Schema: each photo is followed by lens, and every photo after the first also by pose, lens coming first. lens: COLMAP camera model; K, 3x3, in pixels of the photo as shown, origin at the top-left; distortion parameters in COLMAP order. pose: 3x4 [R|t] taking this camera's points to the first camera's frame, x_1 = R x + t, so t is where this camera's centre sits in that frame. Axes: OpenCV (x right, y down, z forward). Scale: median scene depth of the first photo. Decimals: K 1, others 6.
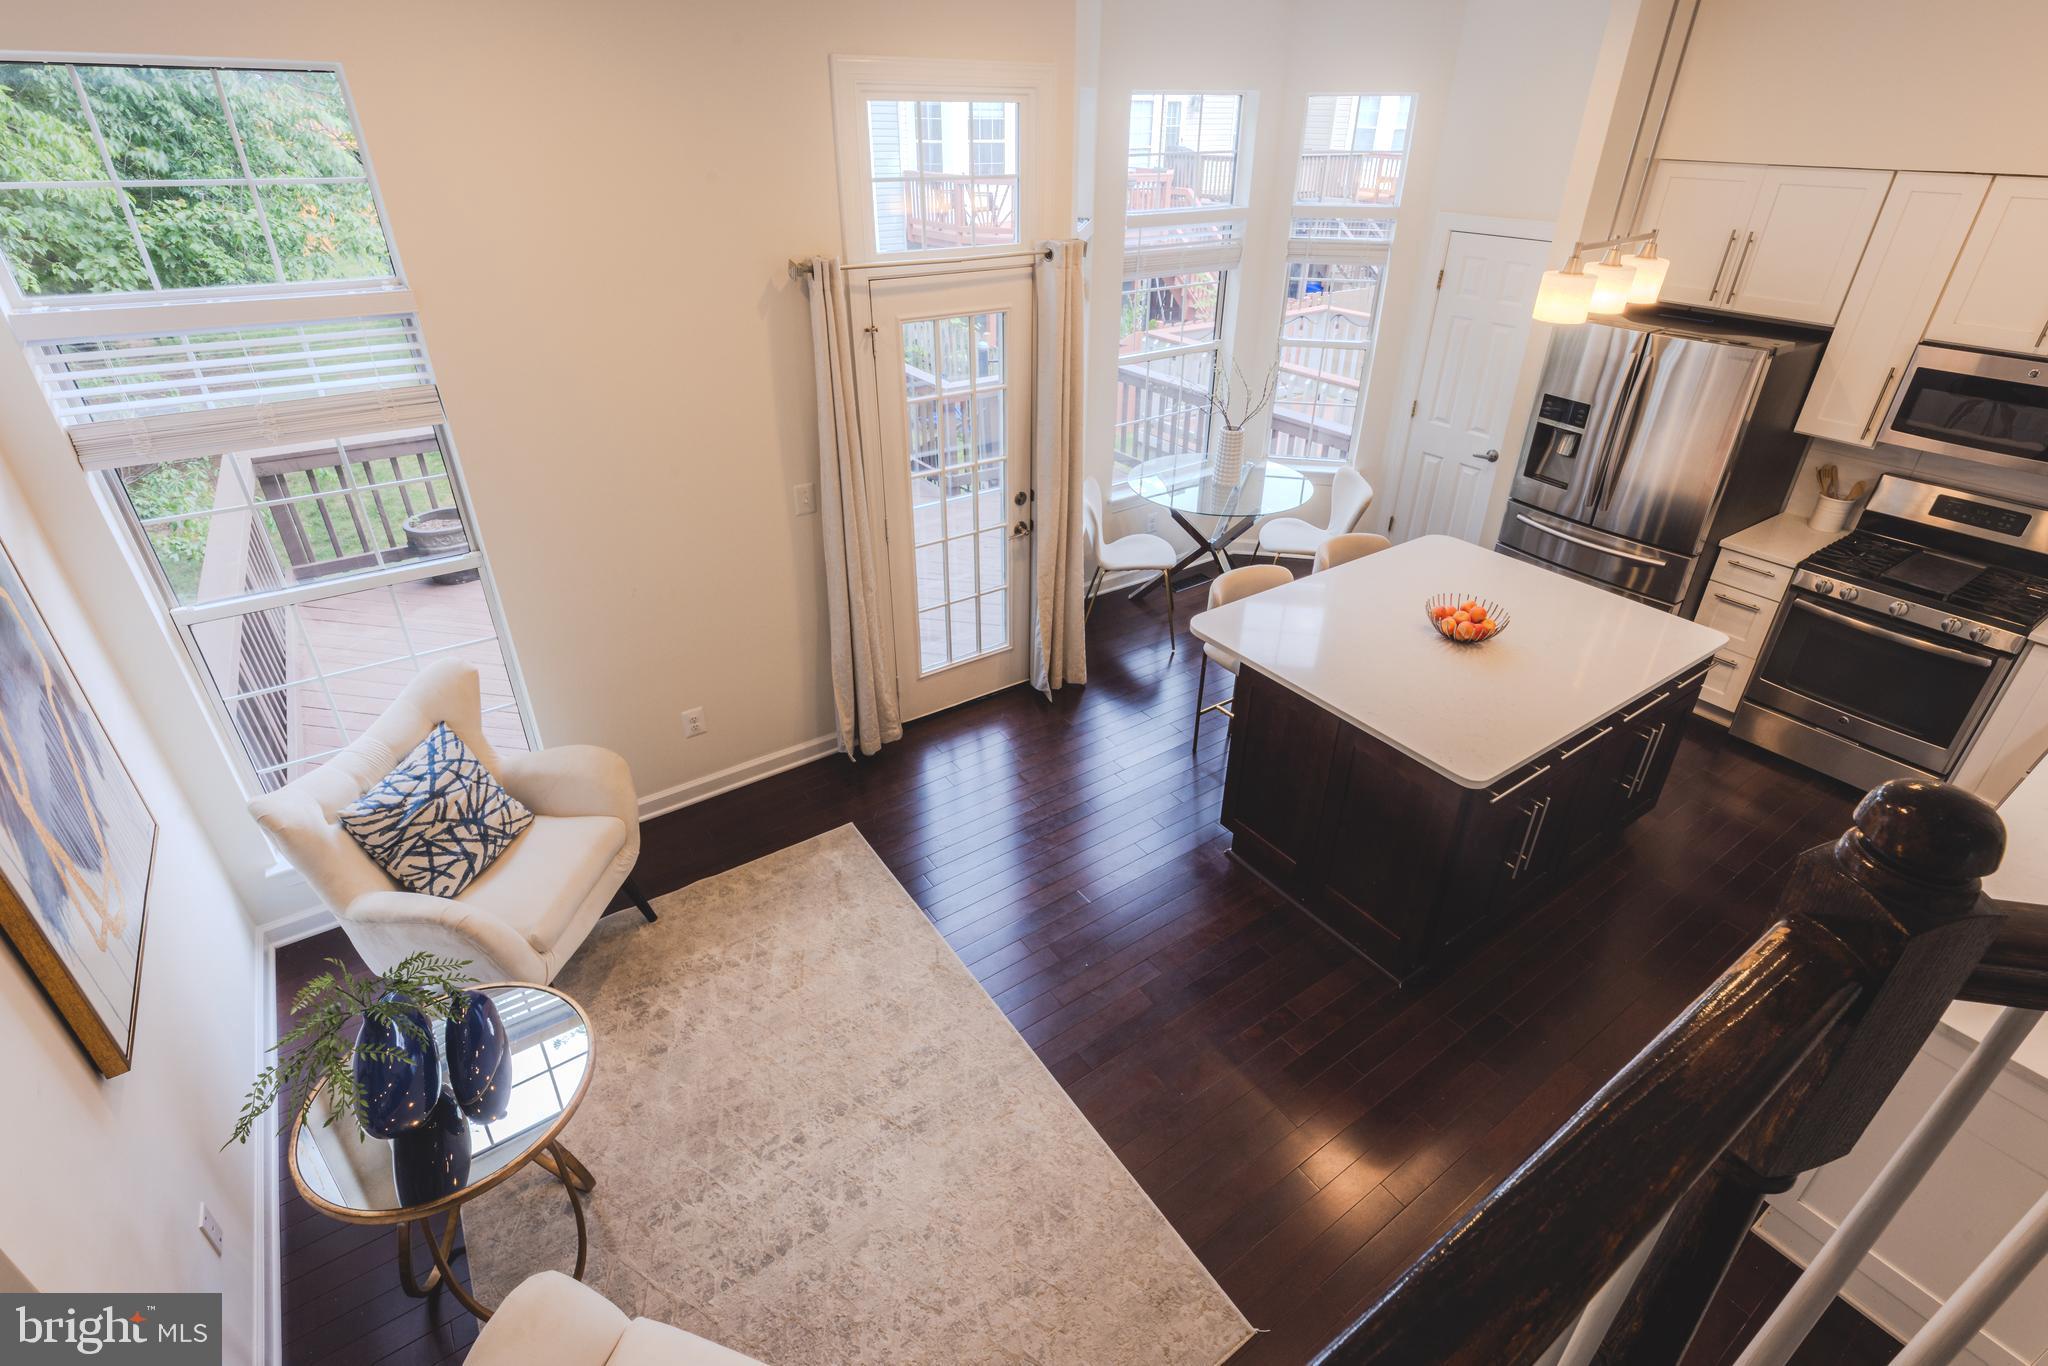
lens RADIAL K [[958.7, 0, 1030.9], [0, 958.7, 665.1], [0, 0, 1]] dist [0.000380, -0.000420]
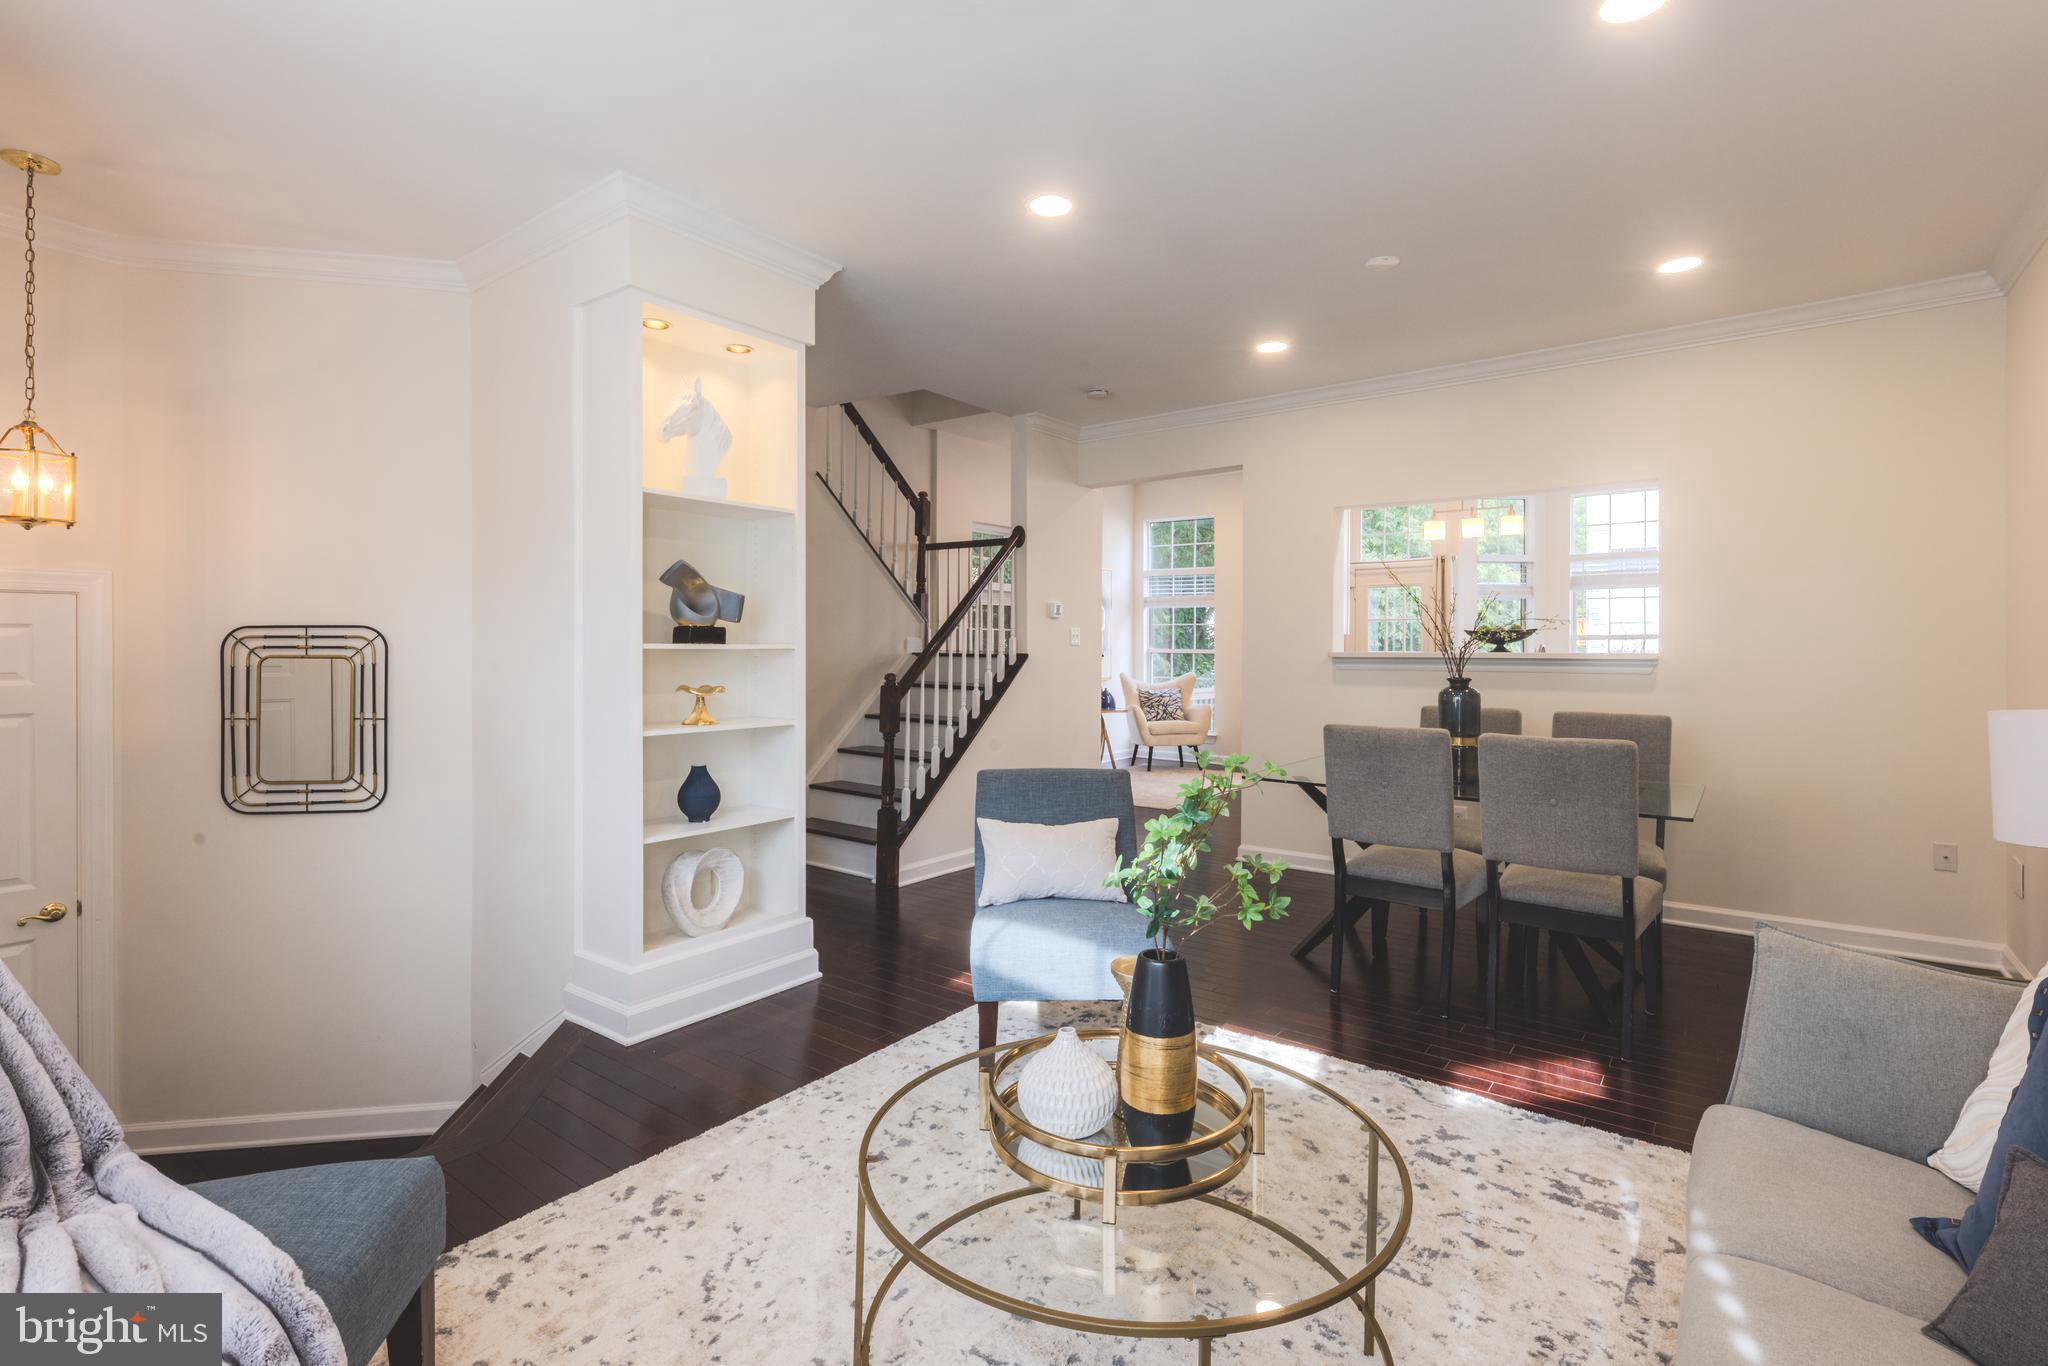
lens RADIAL K [[958.7, 0, 1031.1], [0, 958.7, 640.8], [0, 0, 1]] dist [0.000380, -0.000420]
pose [[0.313976, -0.011305, -0.949363, 1.818219], [-0.476908, 0.862749, -0.167998, 0.554808], [0.820961, 0.505506, 0.265491, -0.292591]]
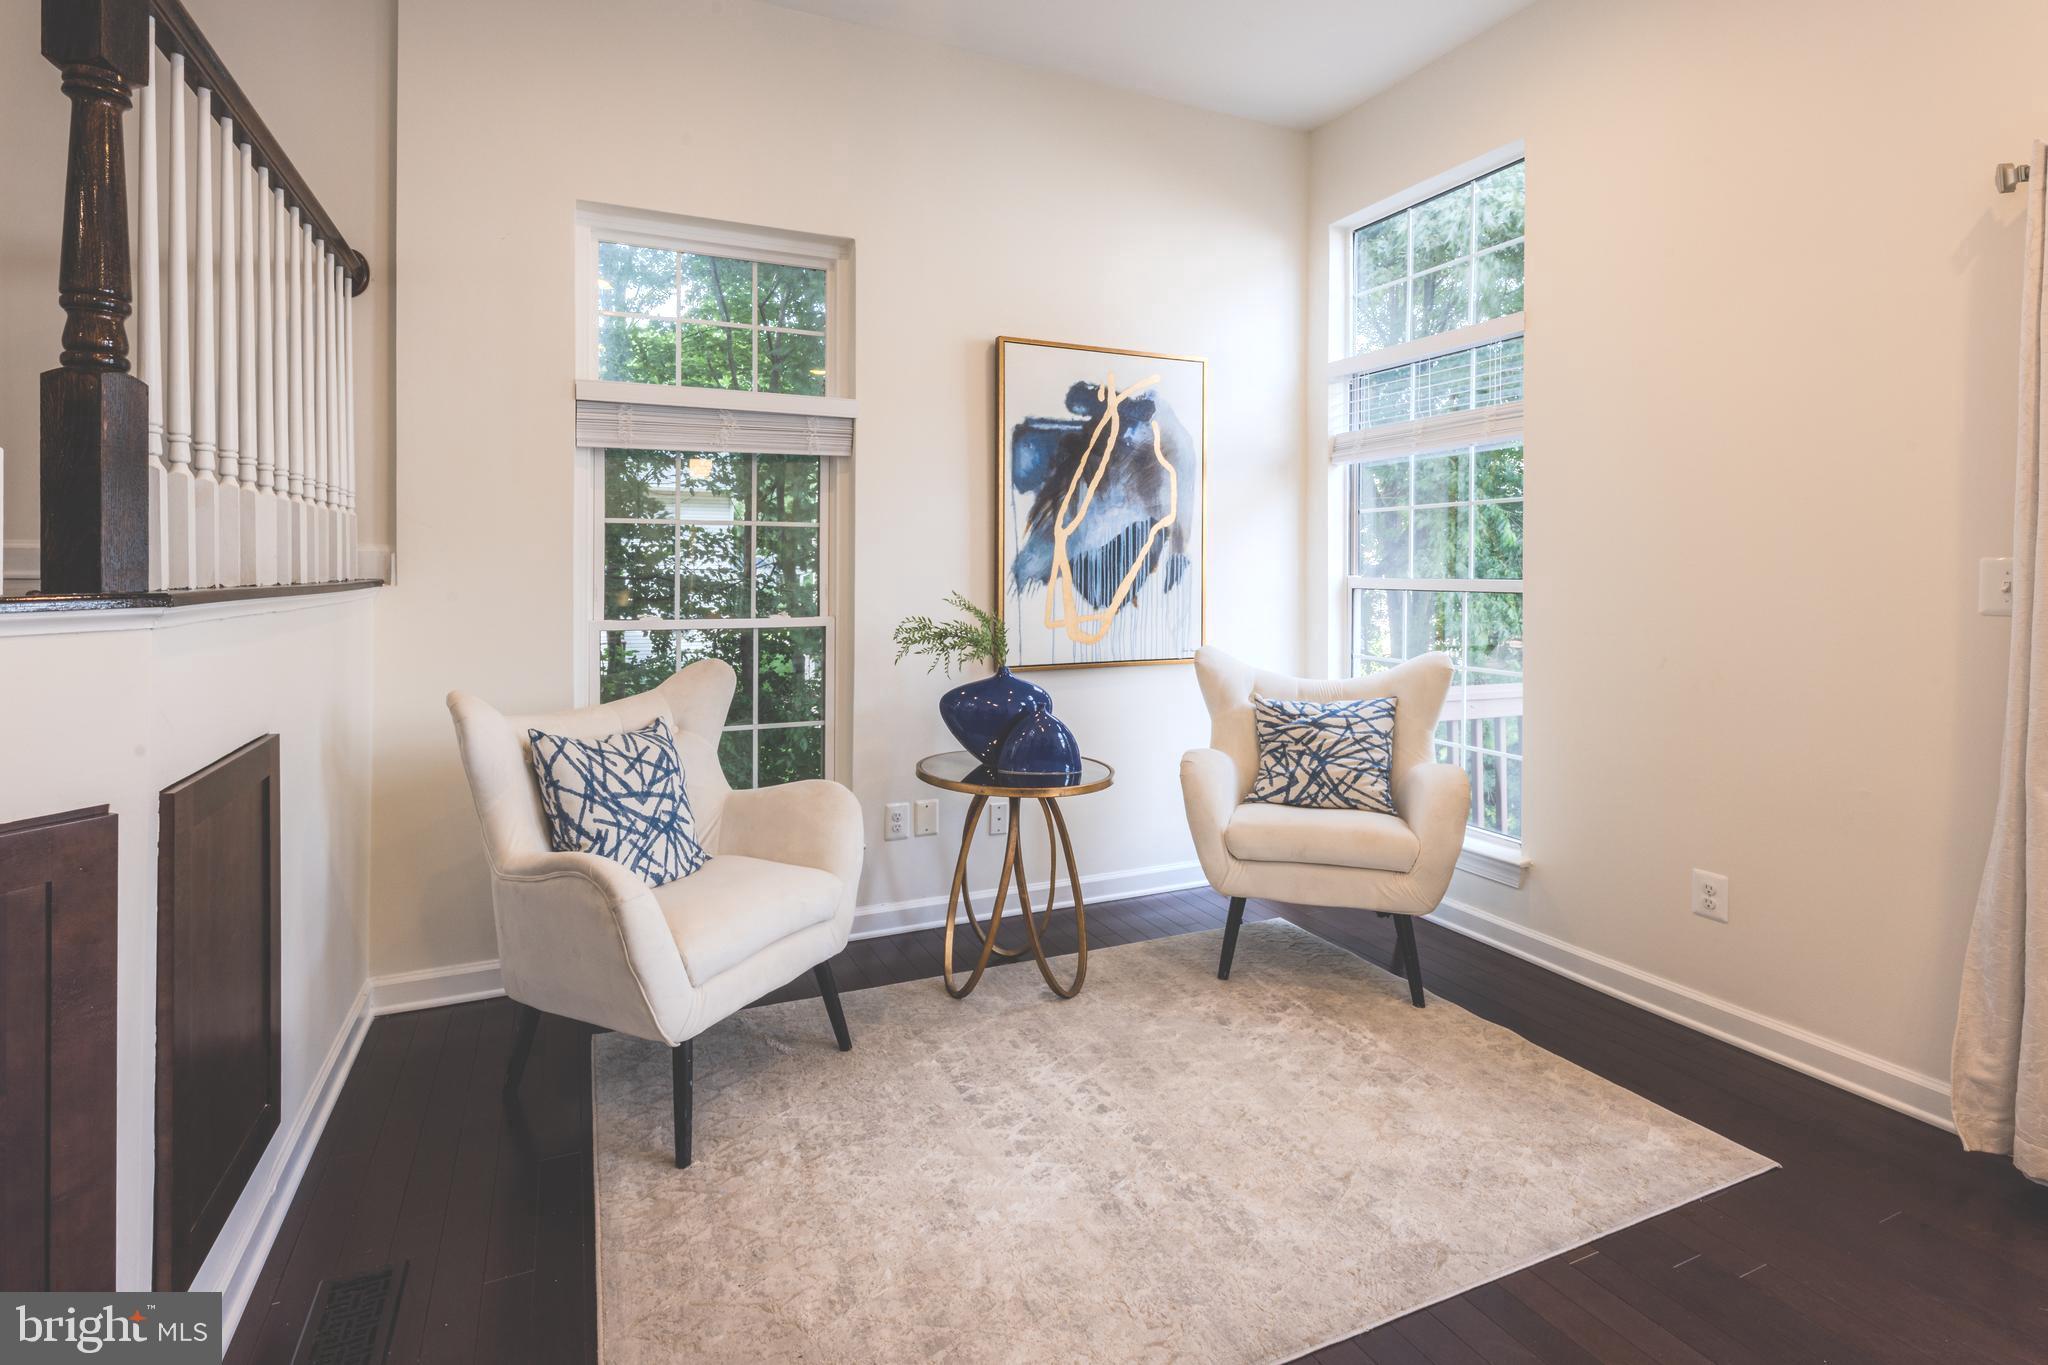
lens RADIAL K [[958.7, 0, 968.2], [0, 958.7, 579.1], [0, 0, 1]] dist [0.000380, -0.000420]
pose [[-0.210520, -0.002716, -0.977586, 0.392827], [-0.493421, 0.863568, 0.103857, 0.053302], [0.843929, 0.504225, -0.183139, 0.562013]]
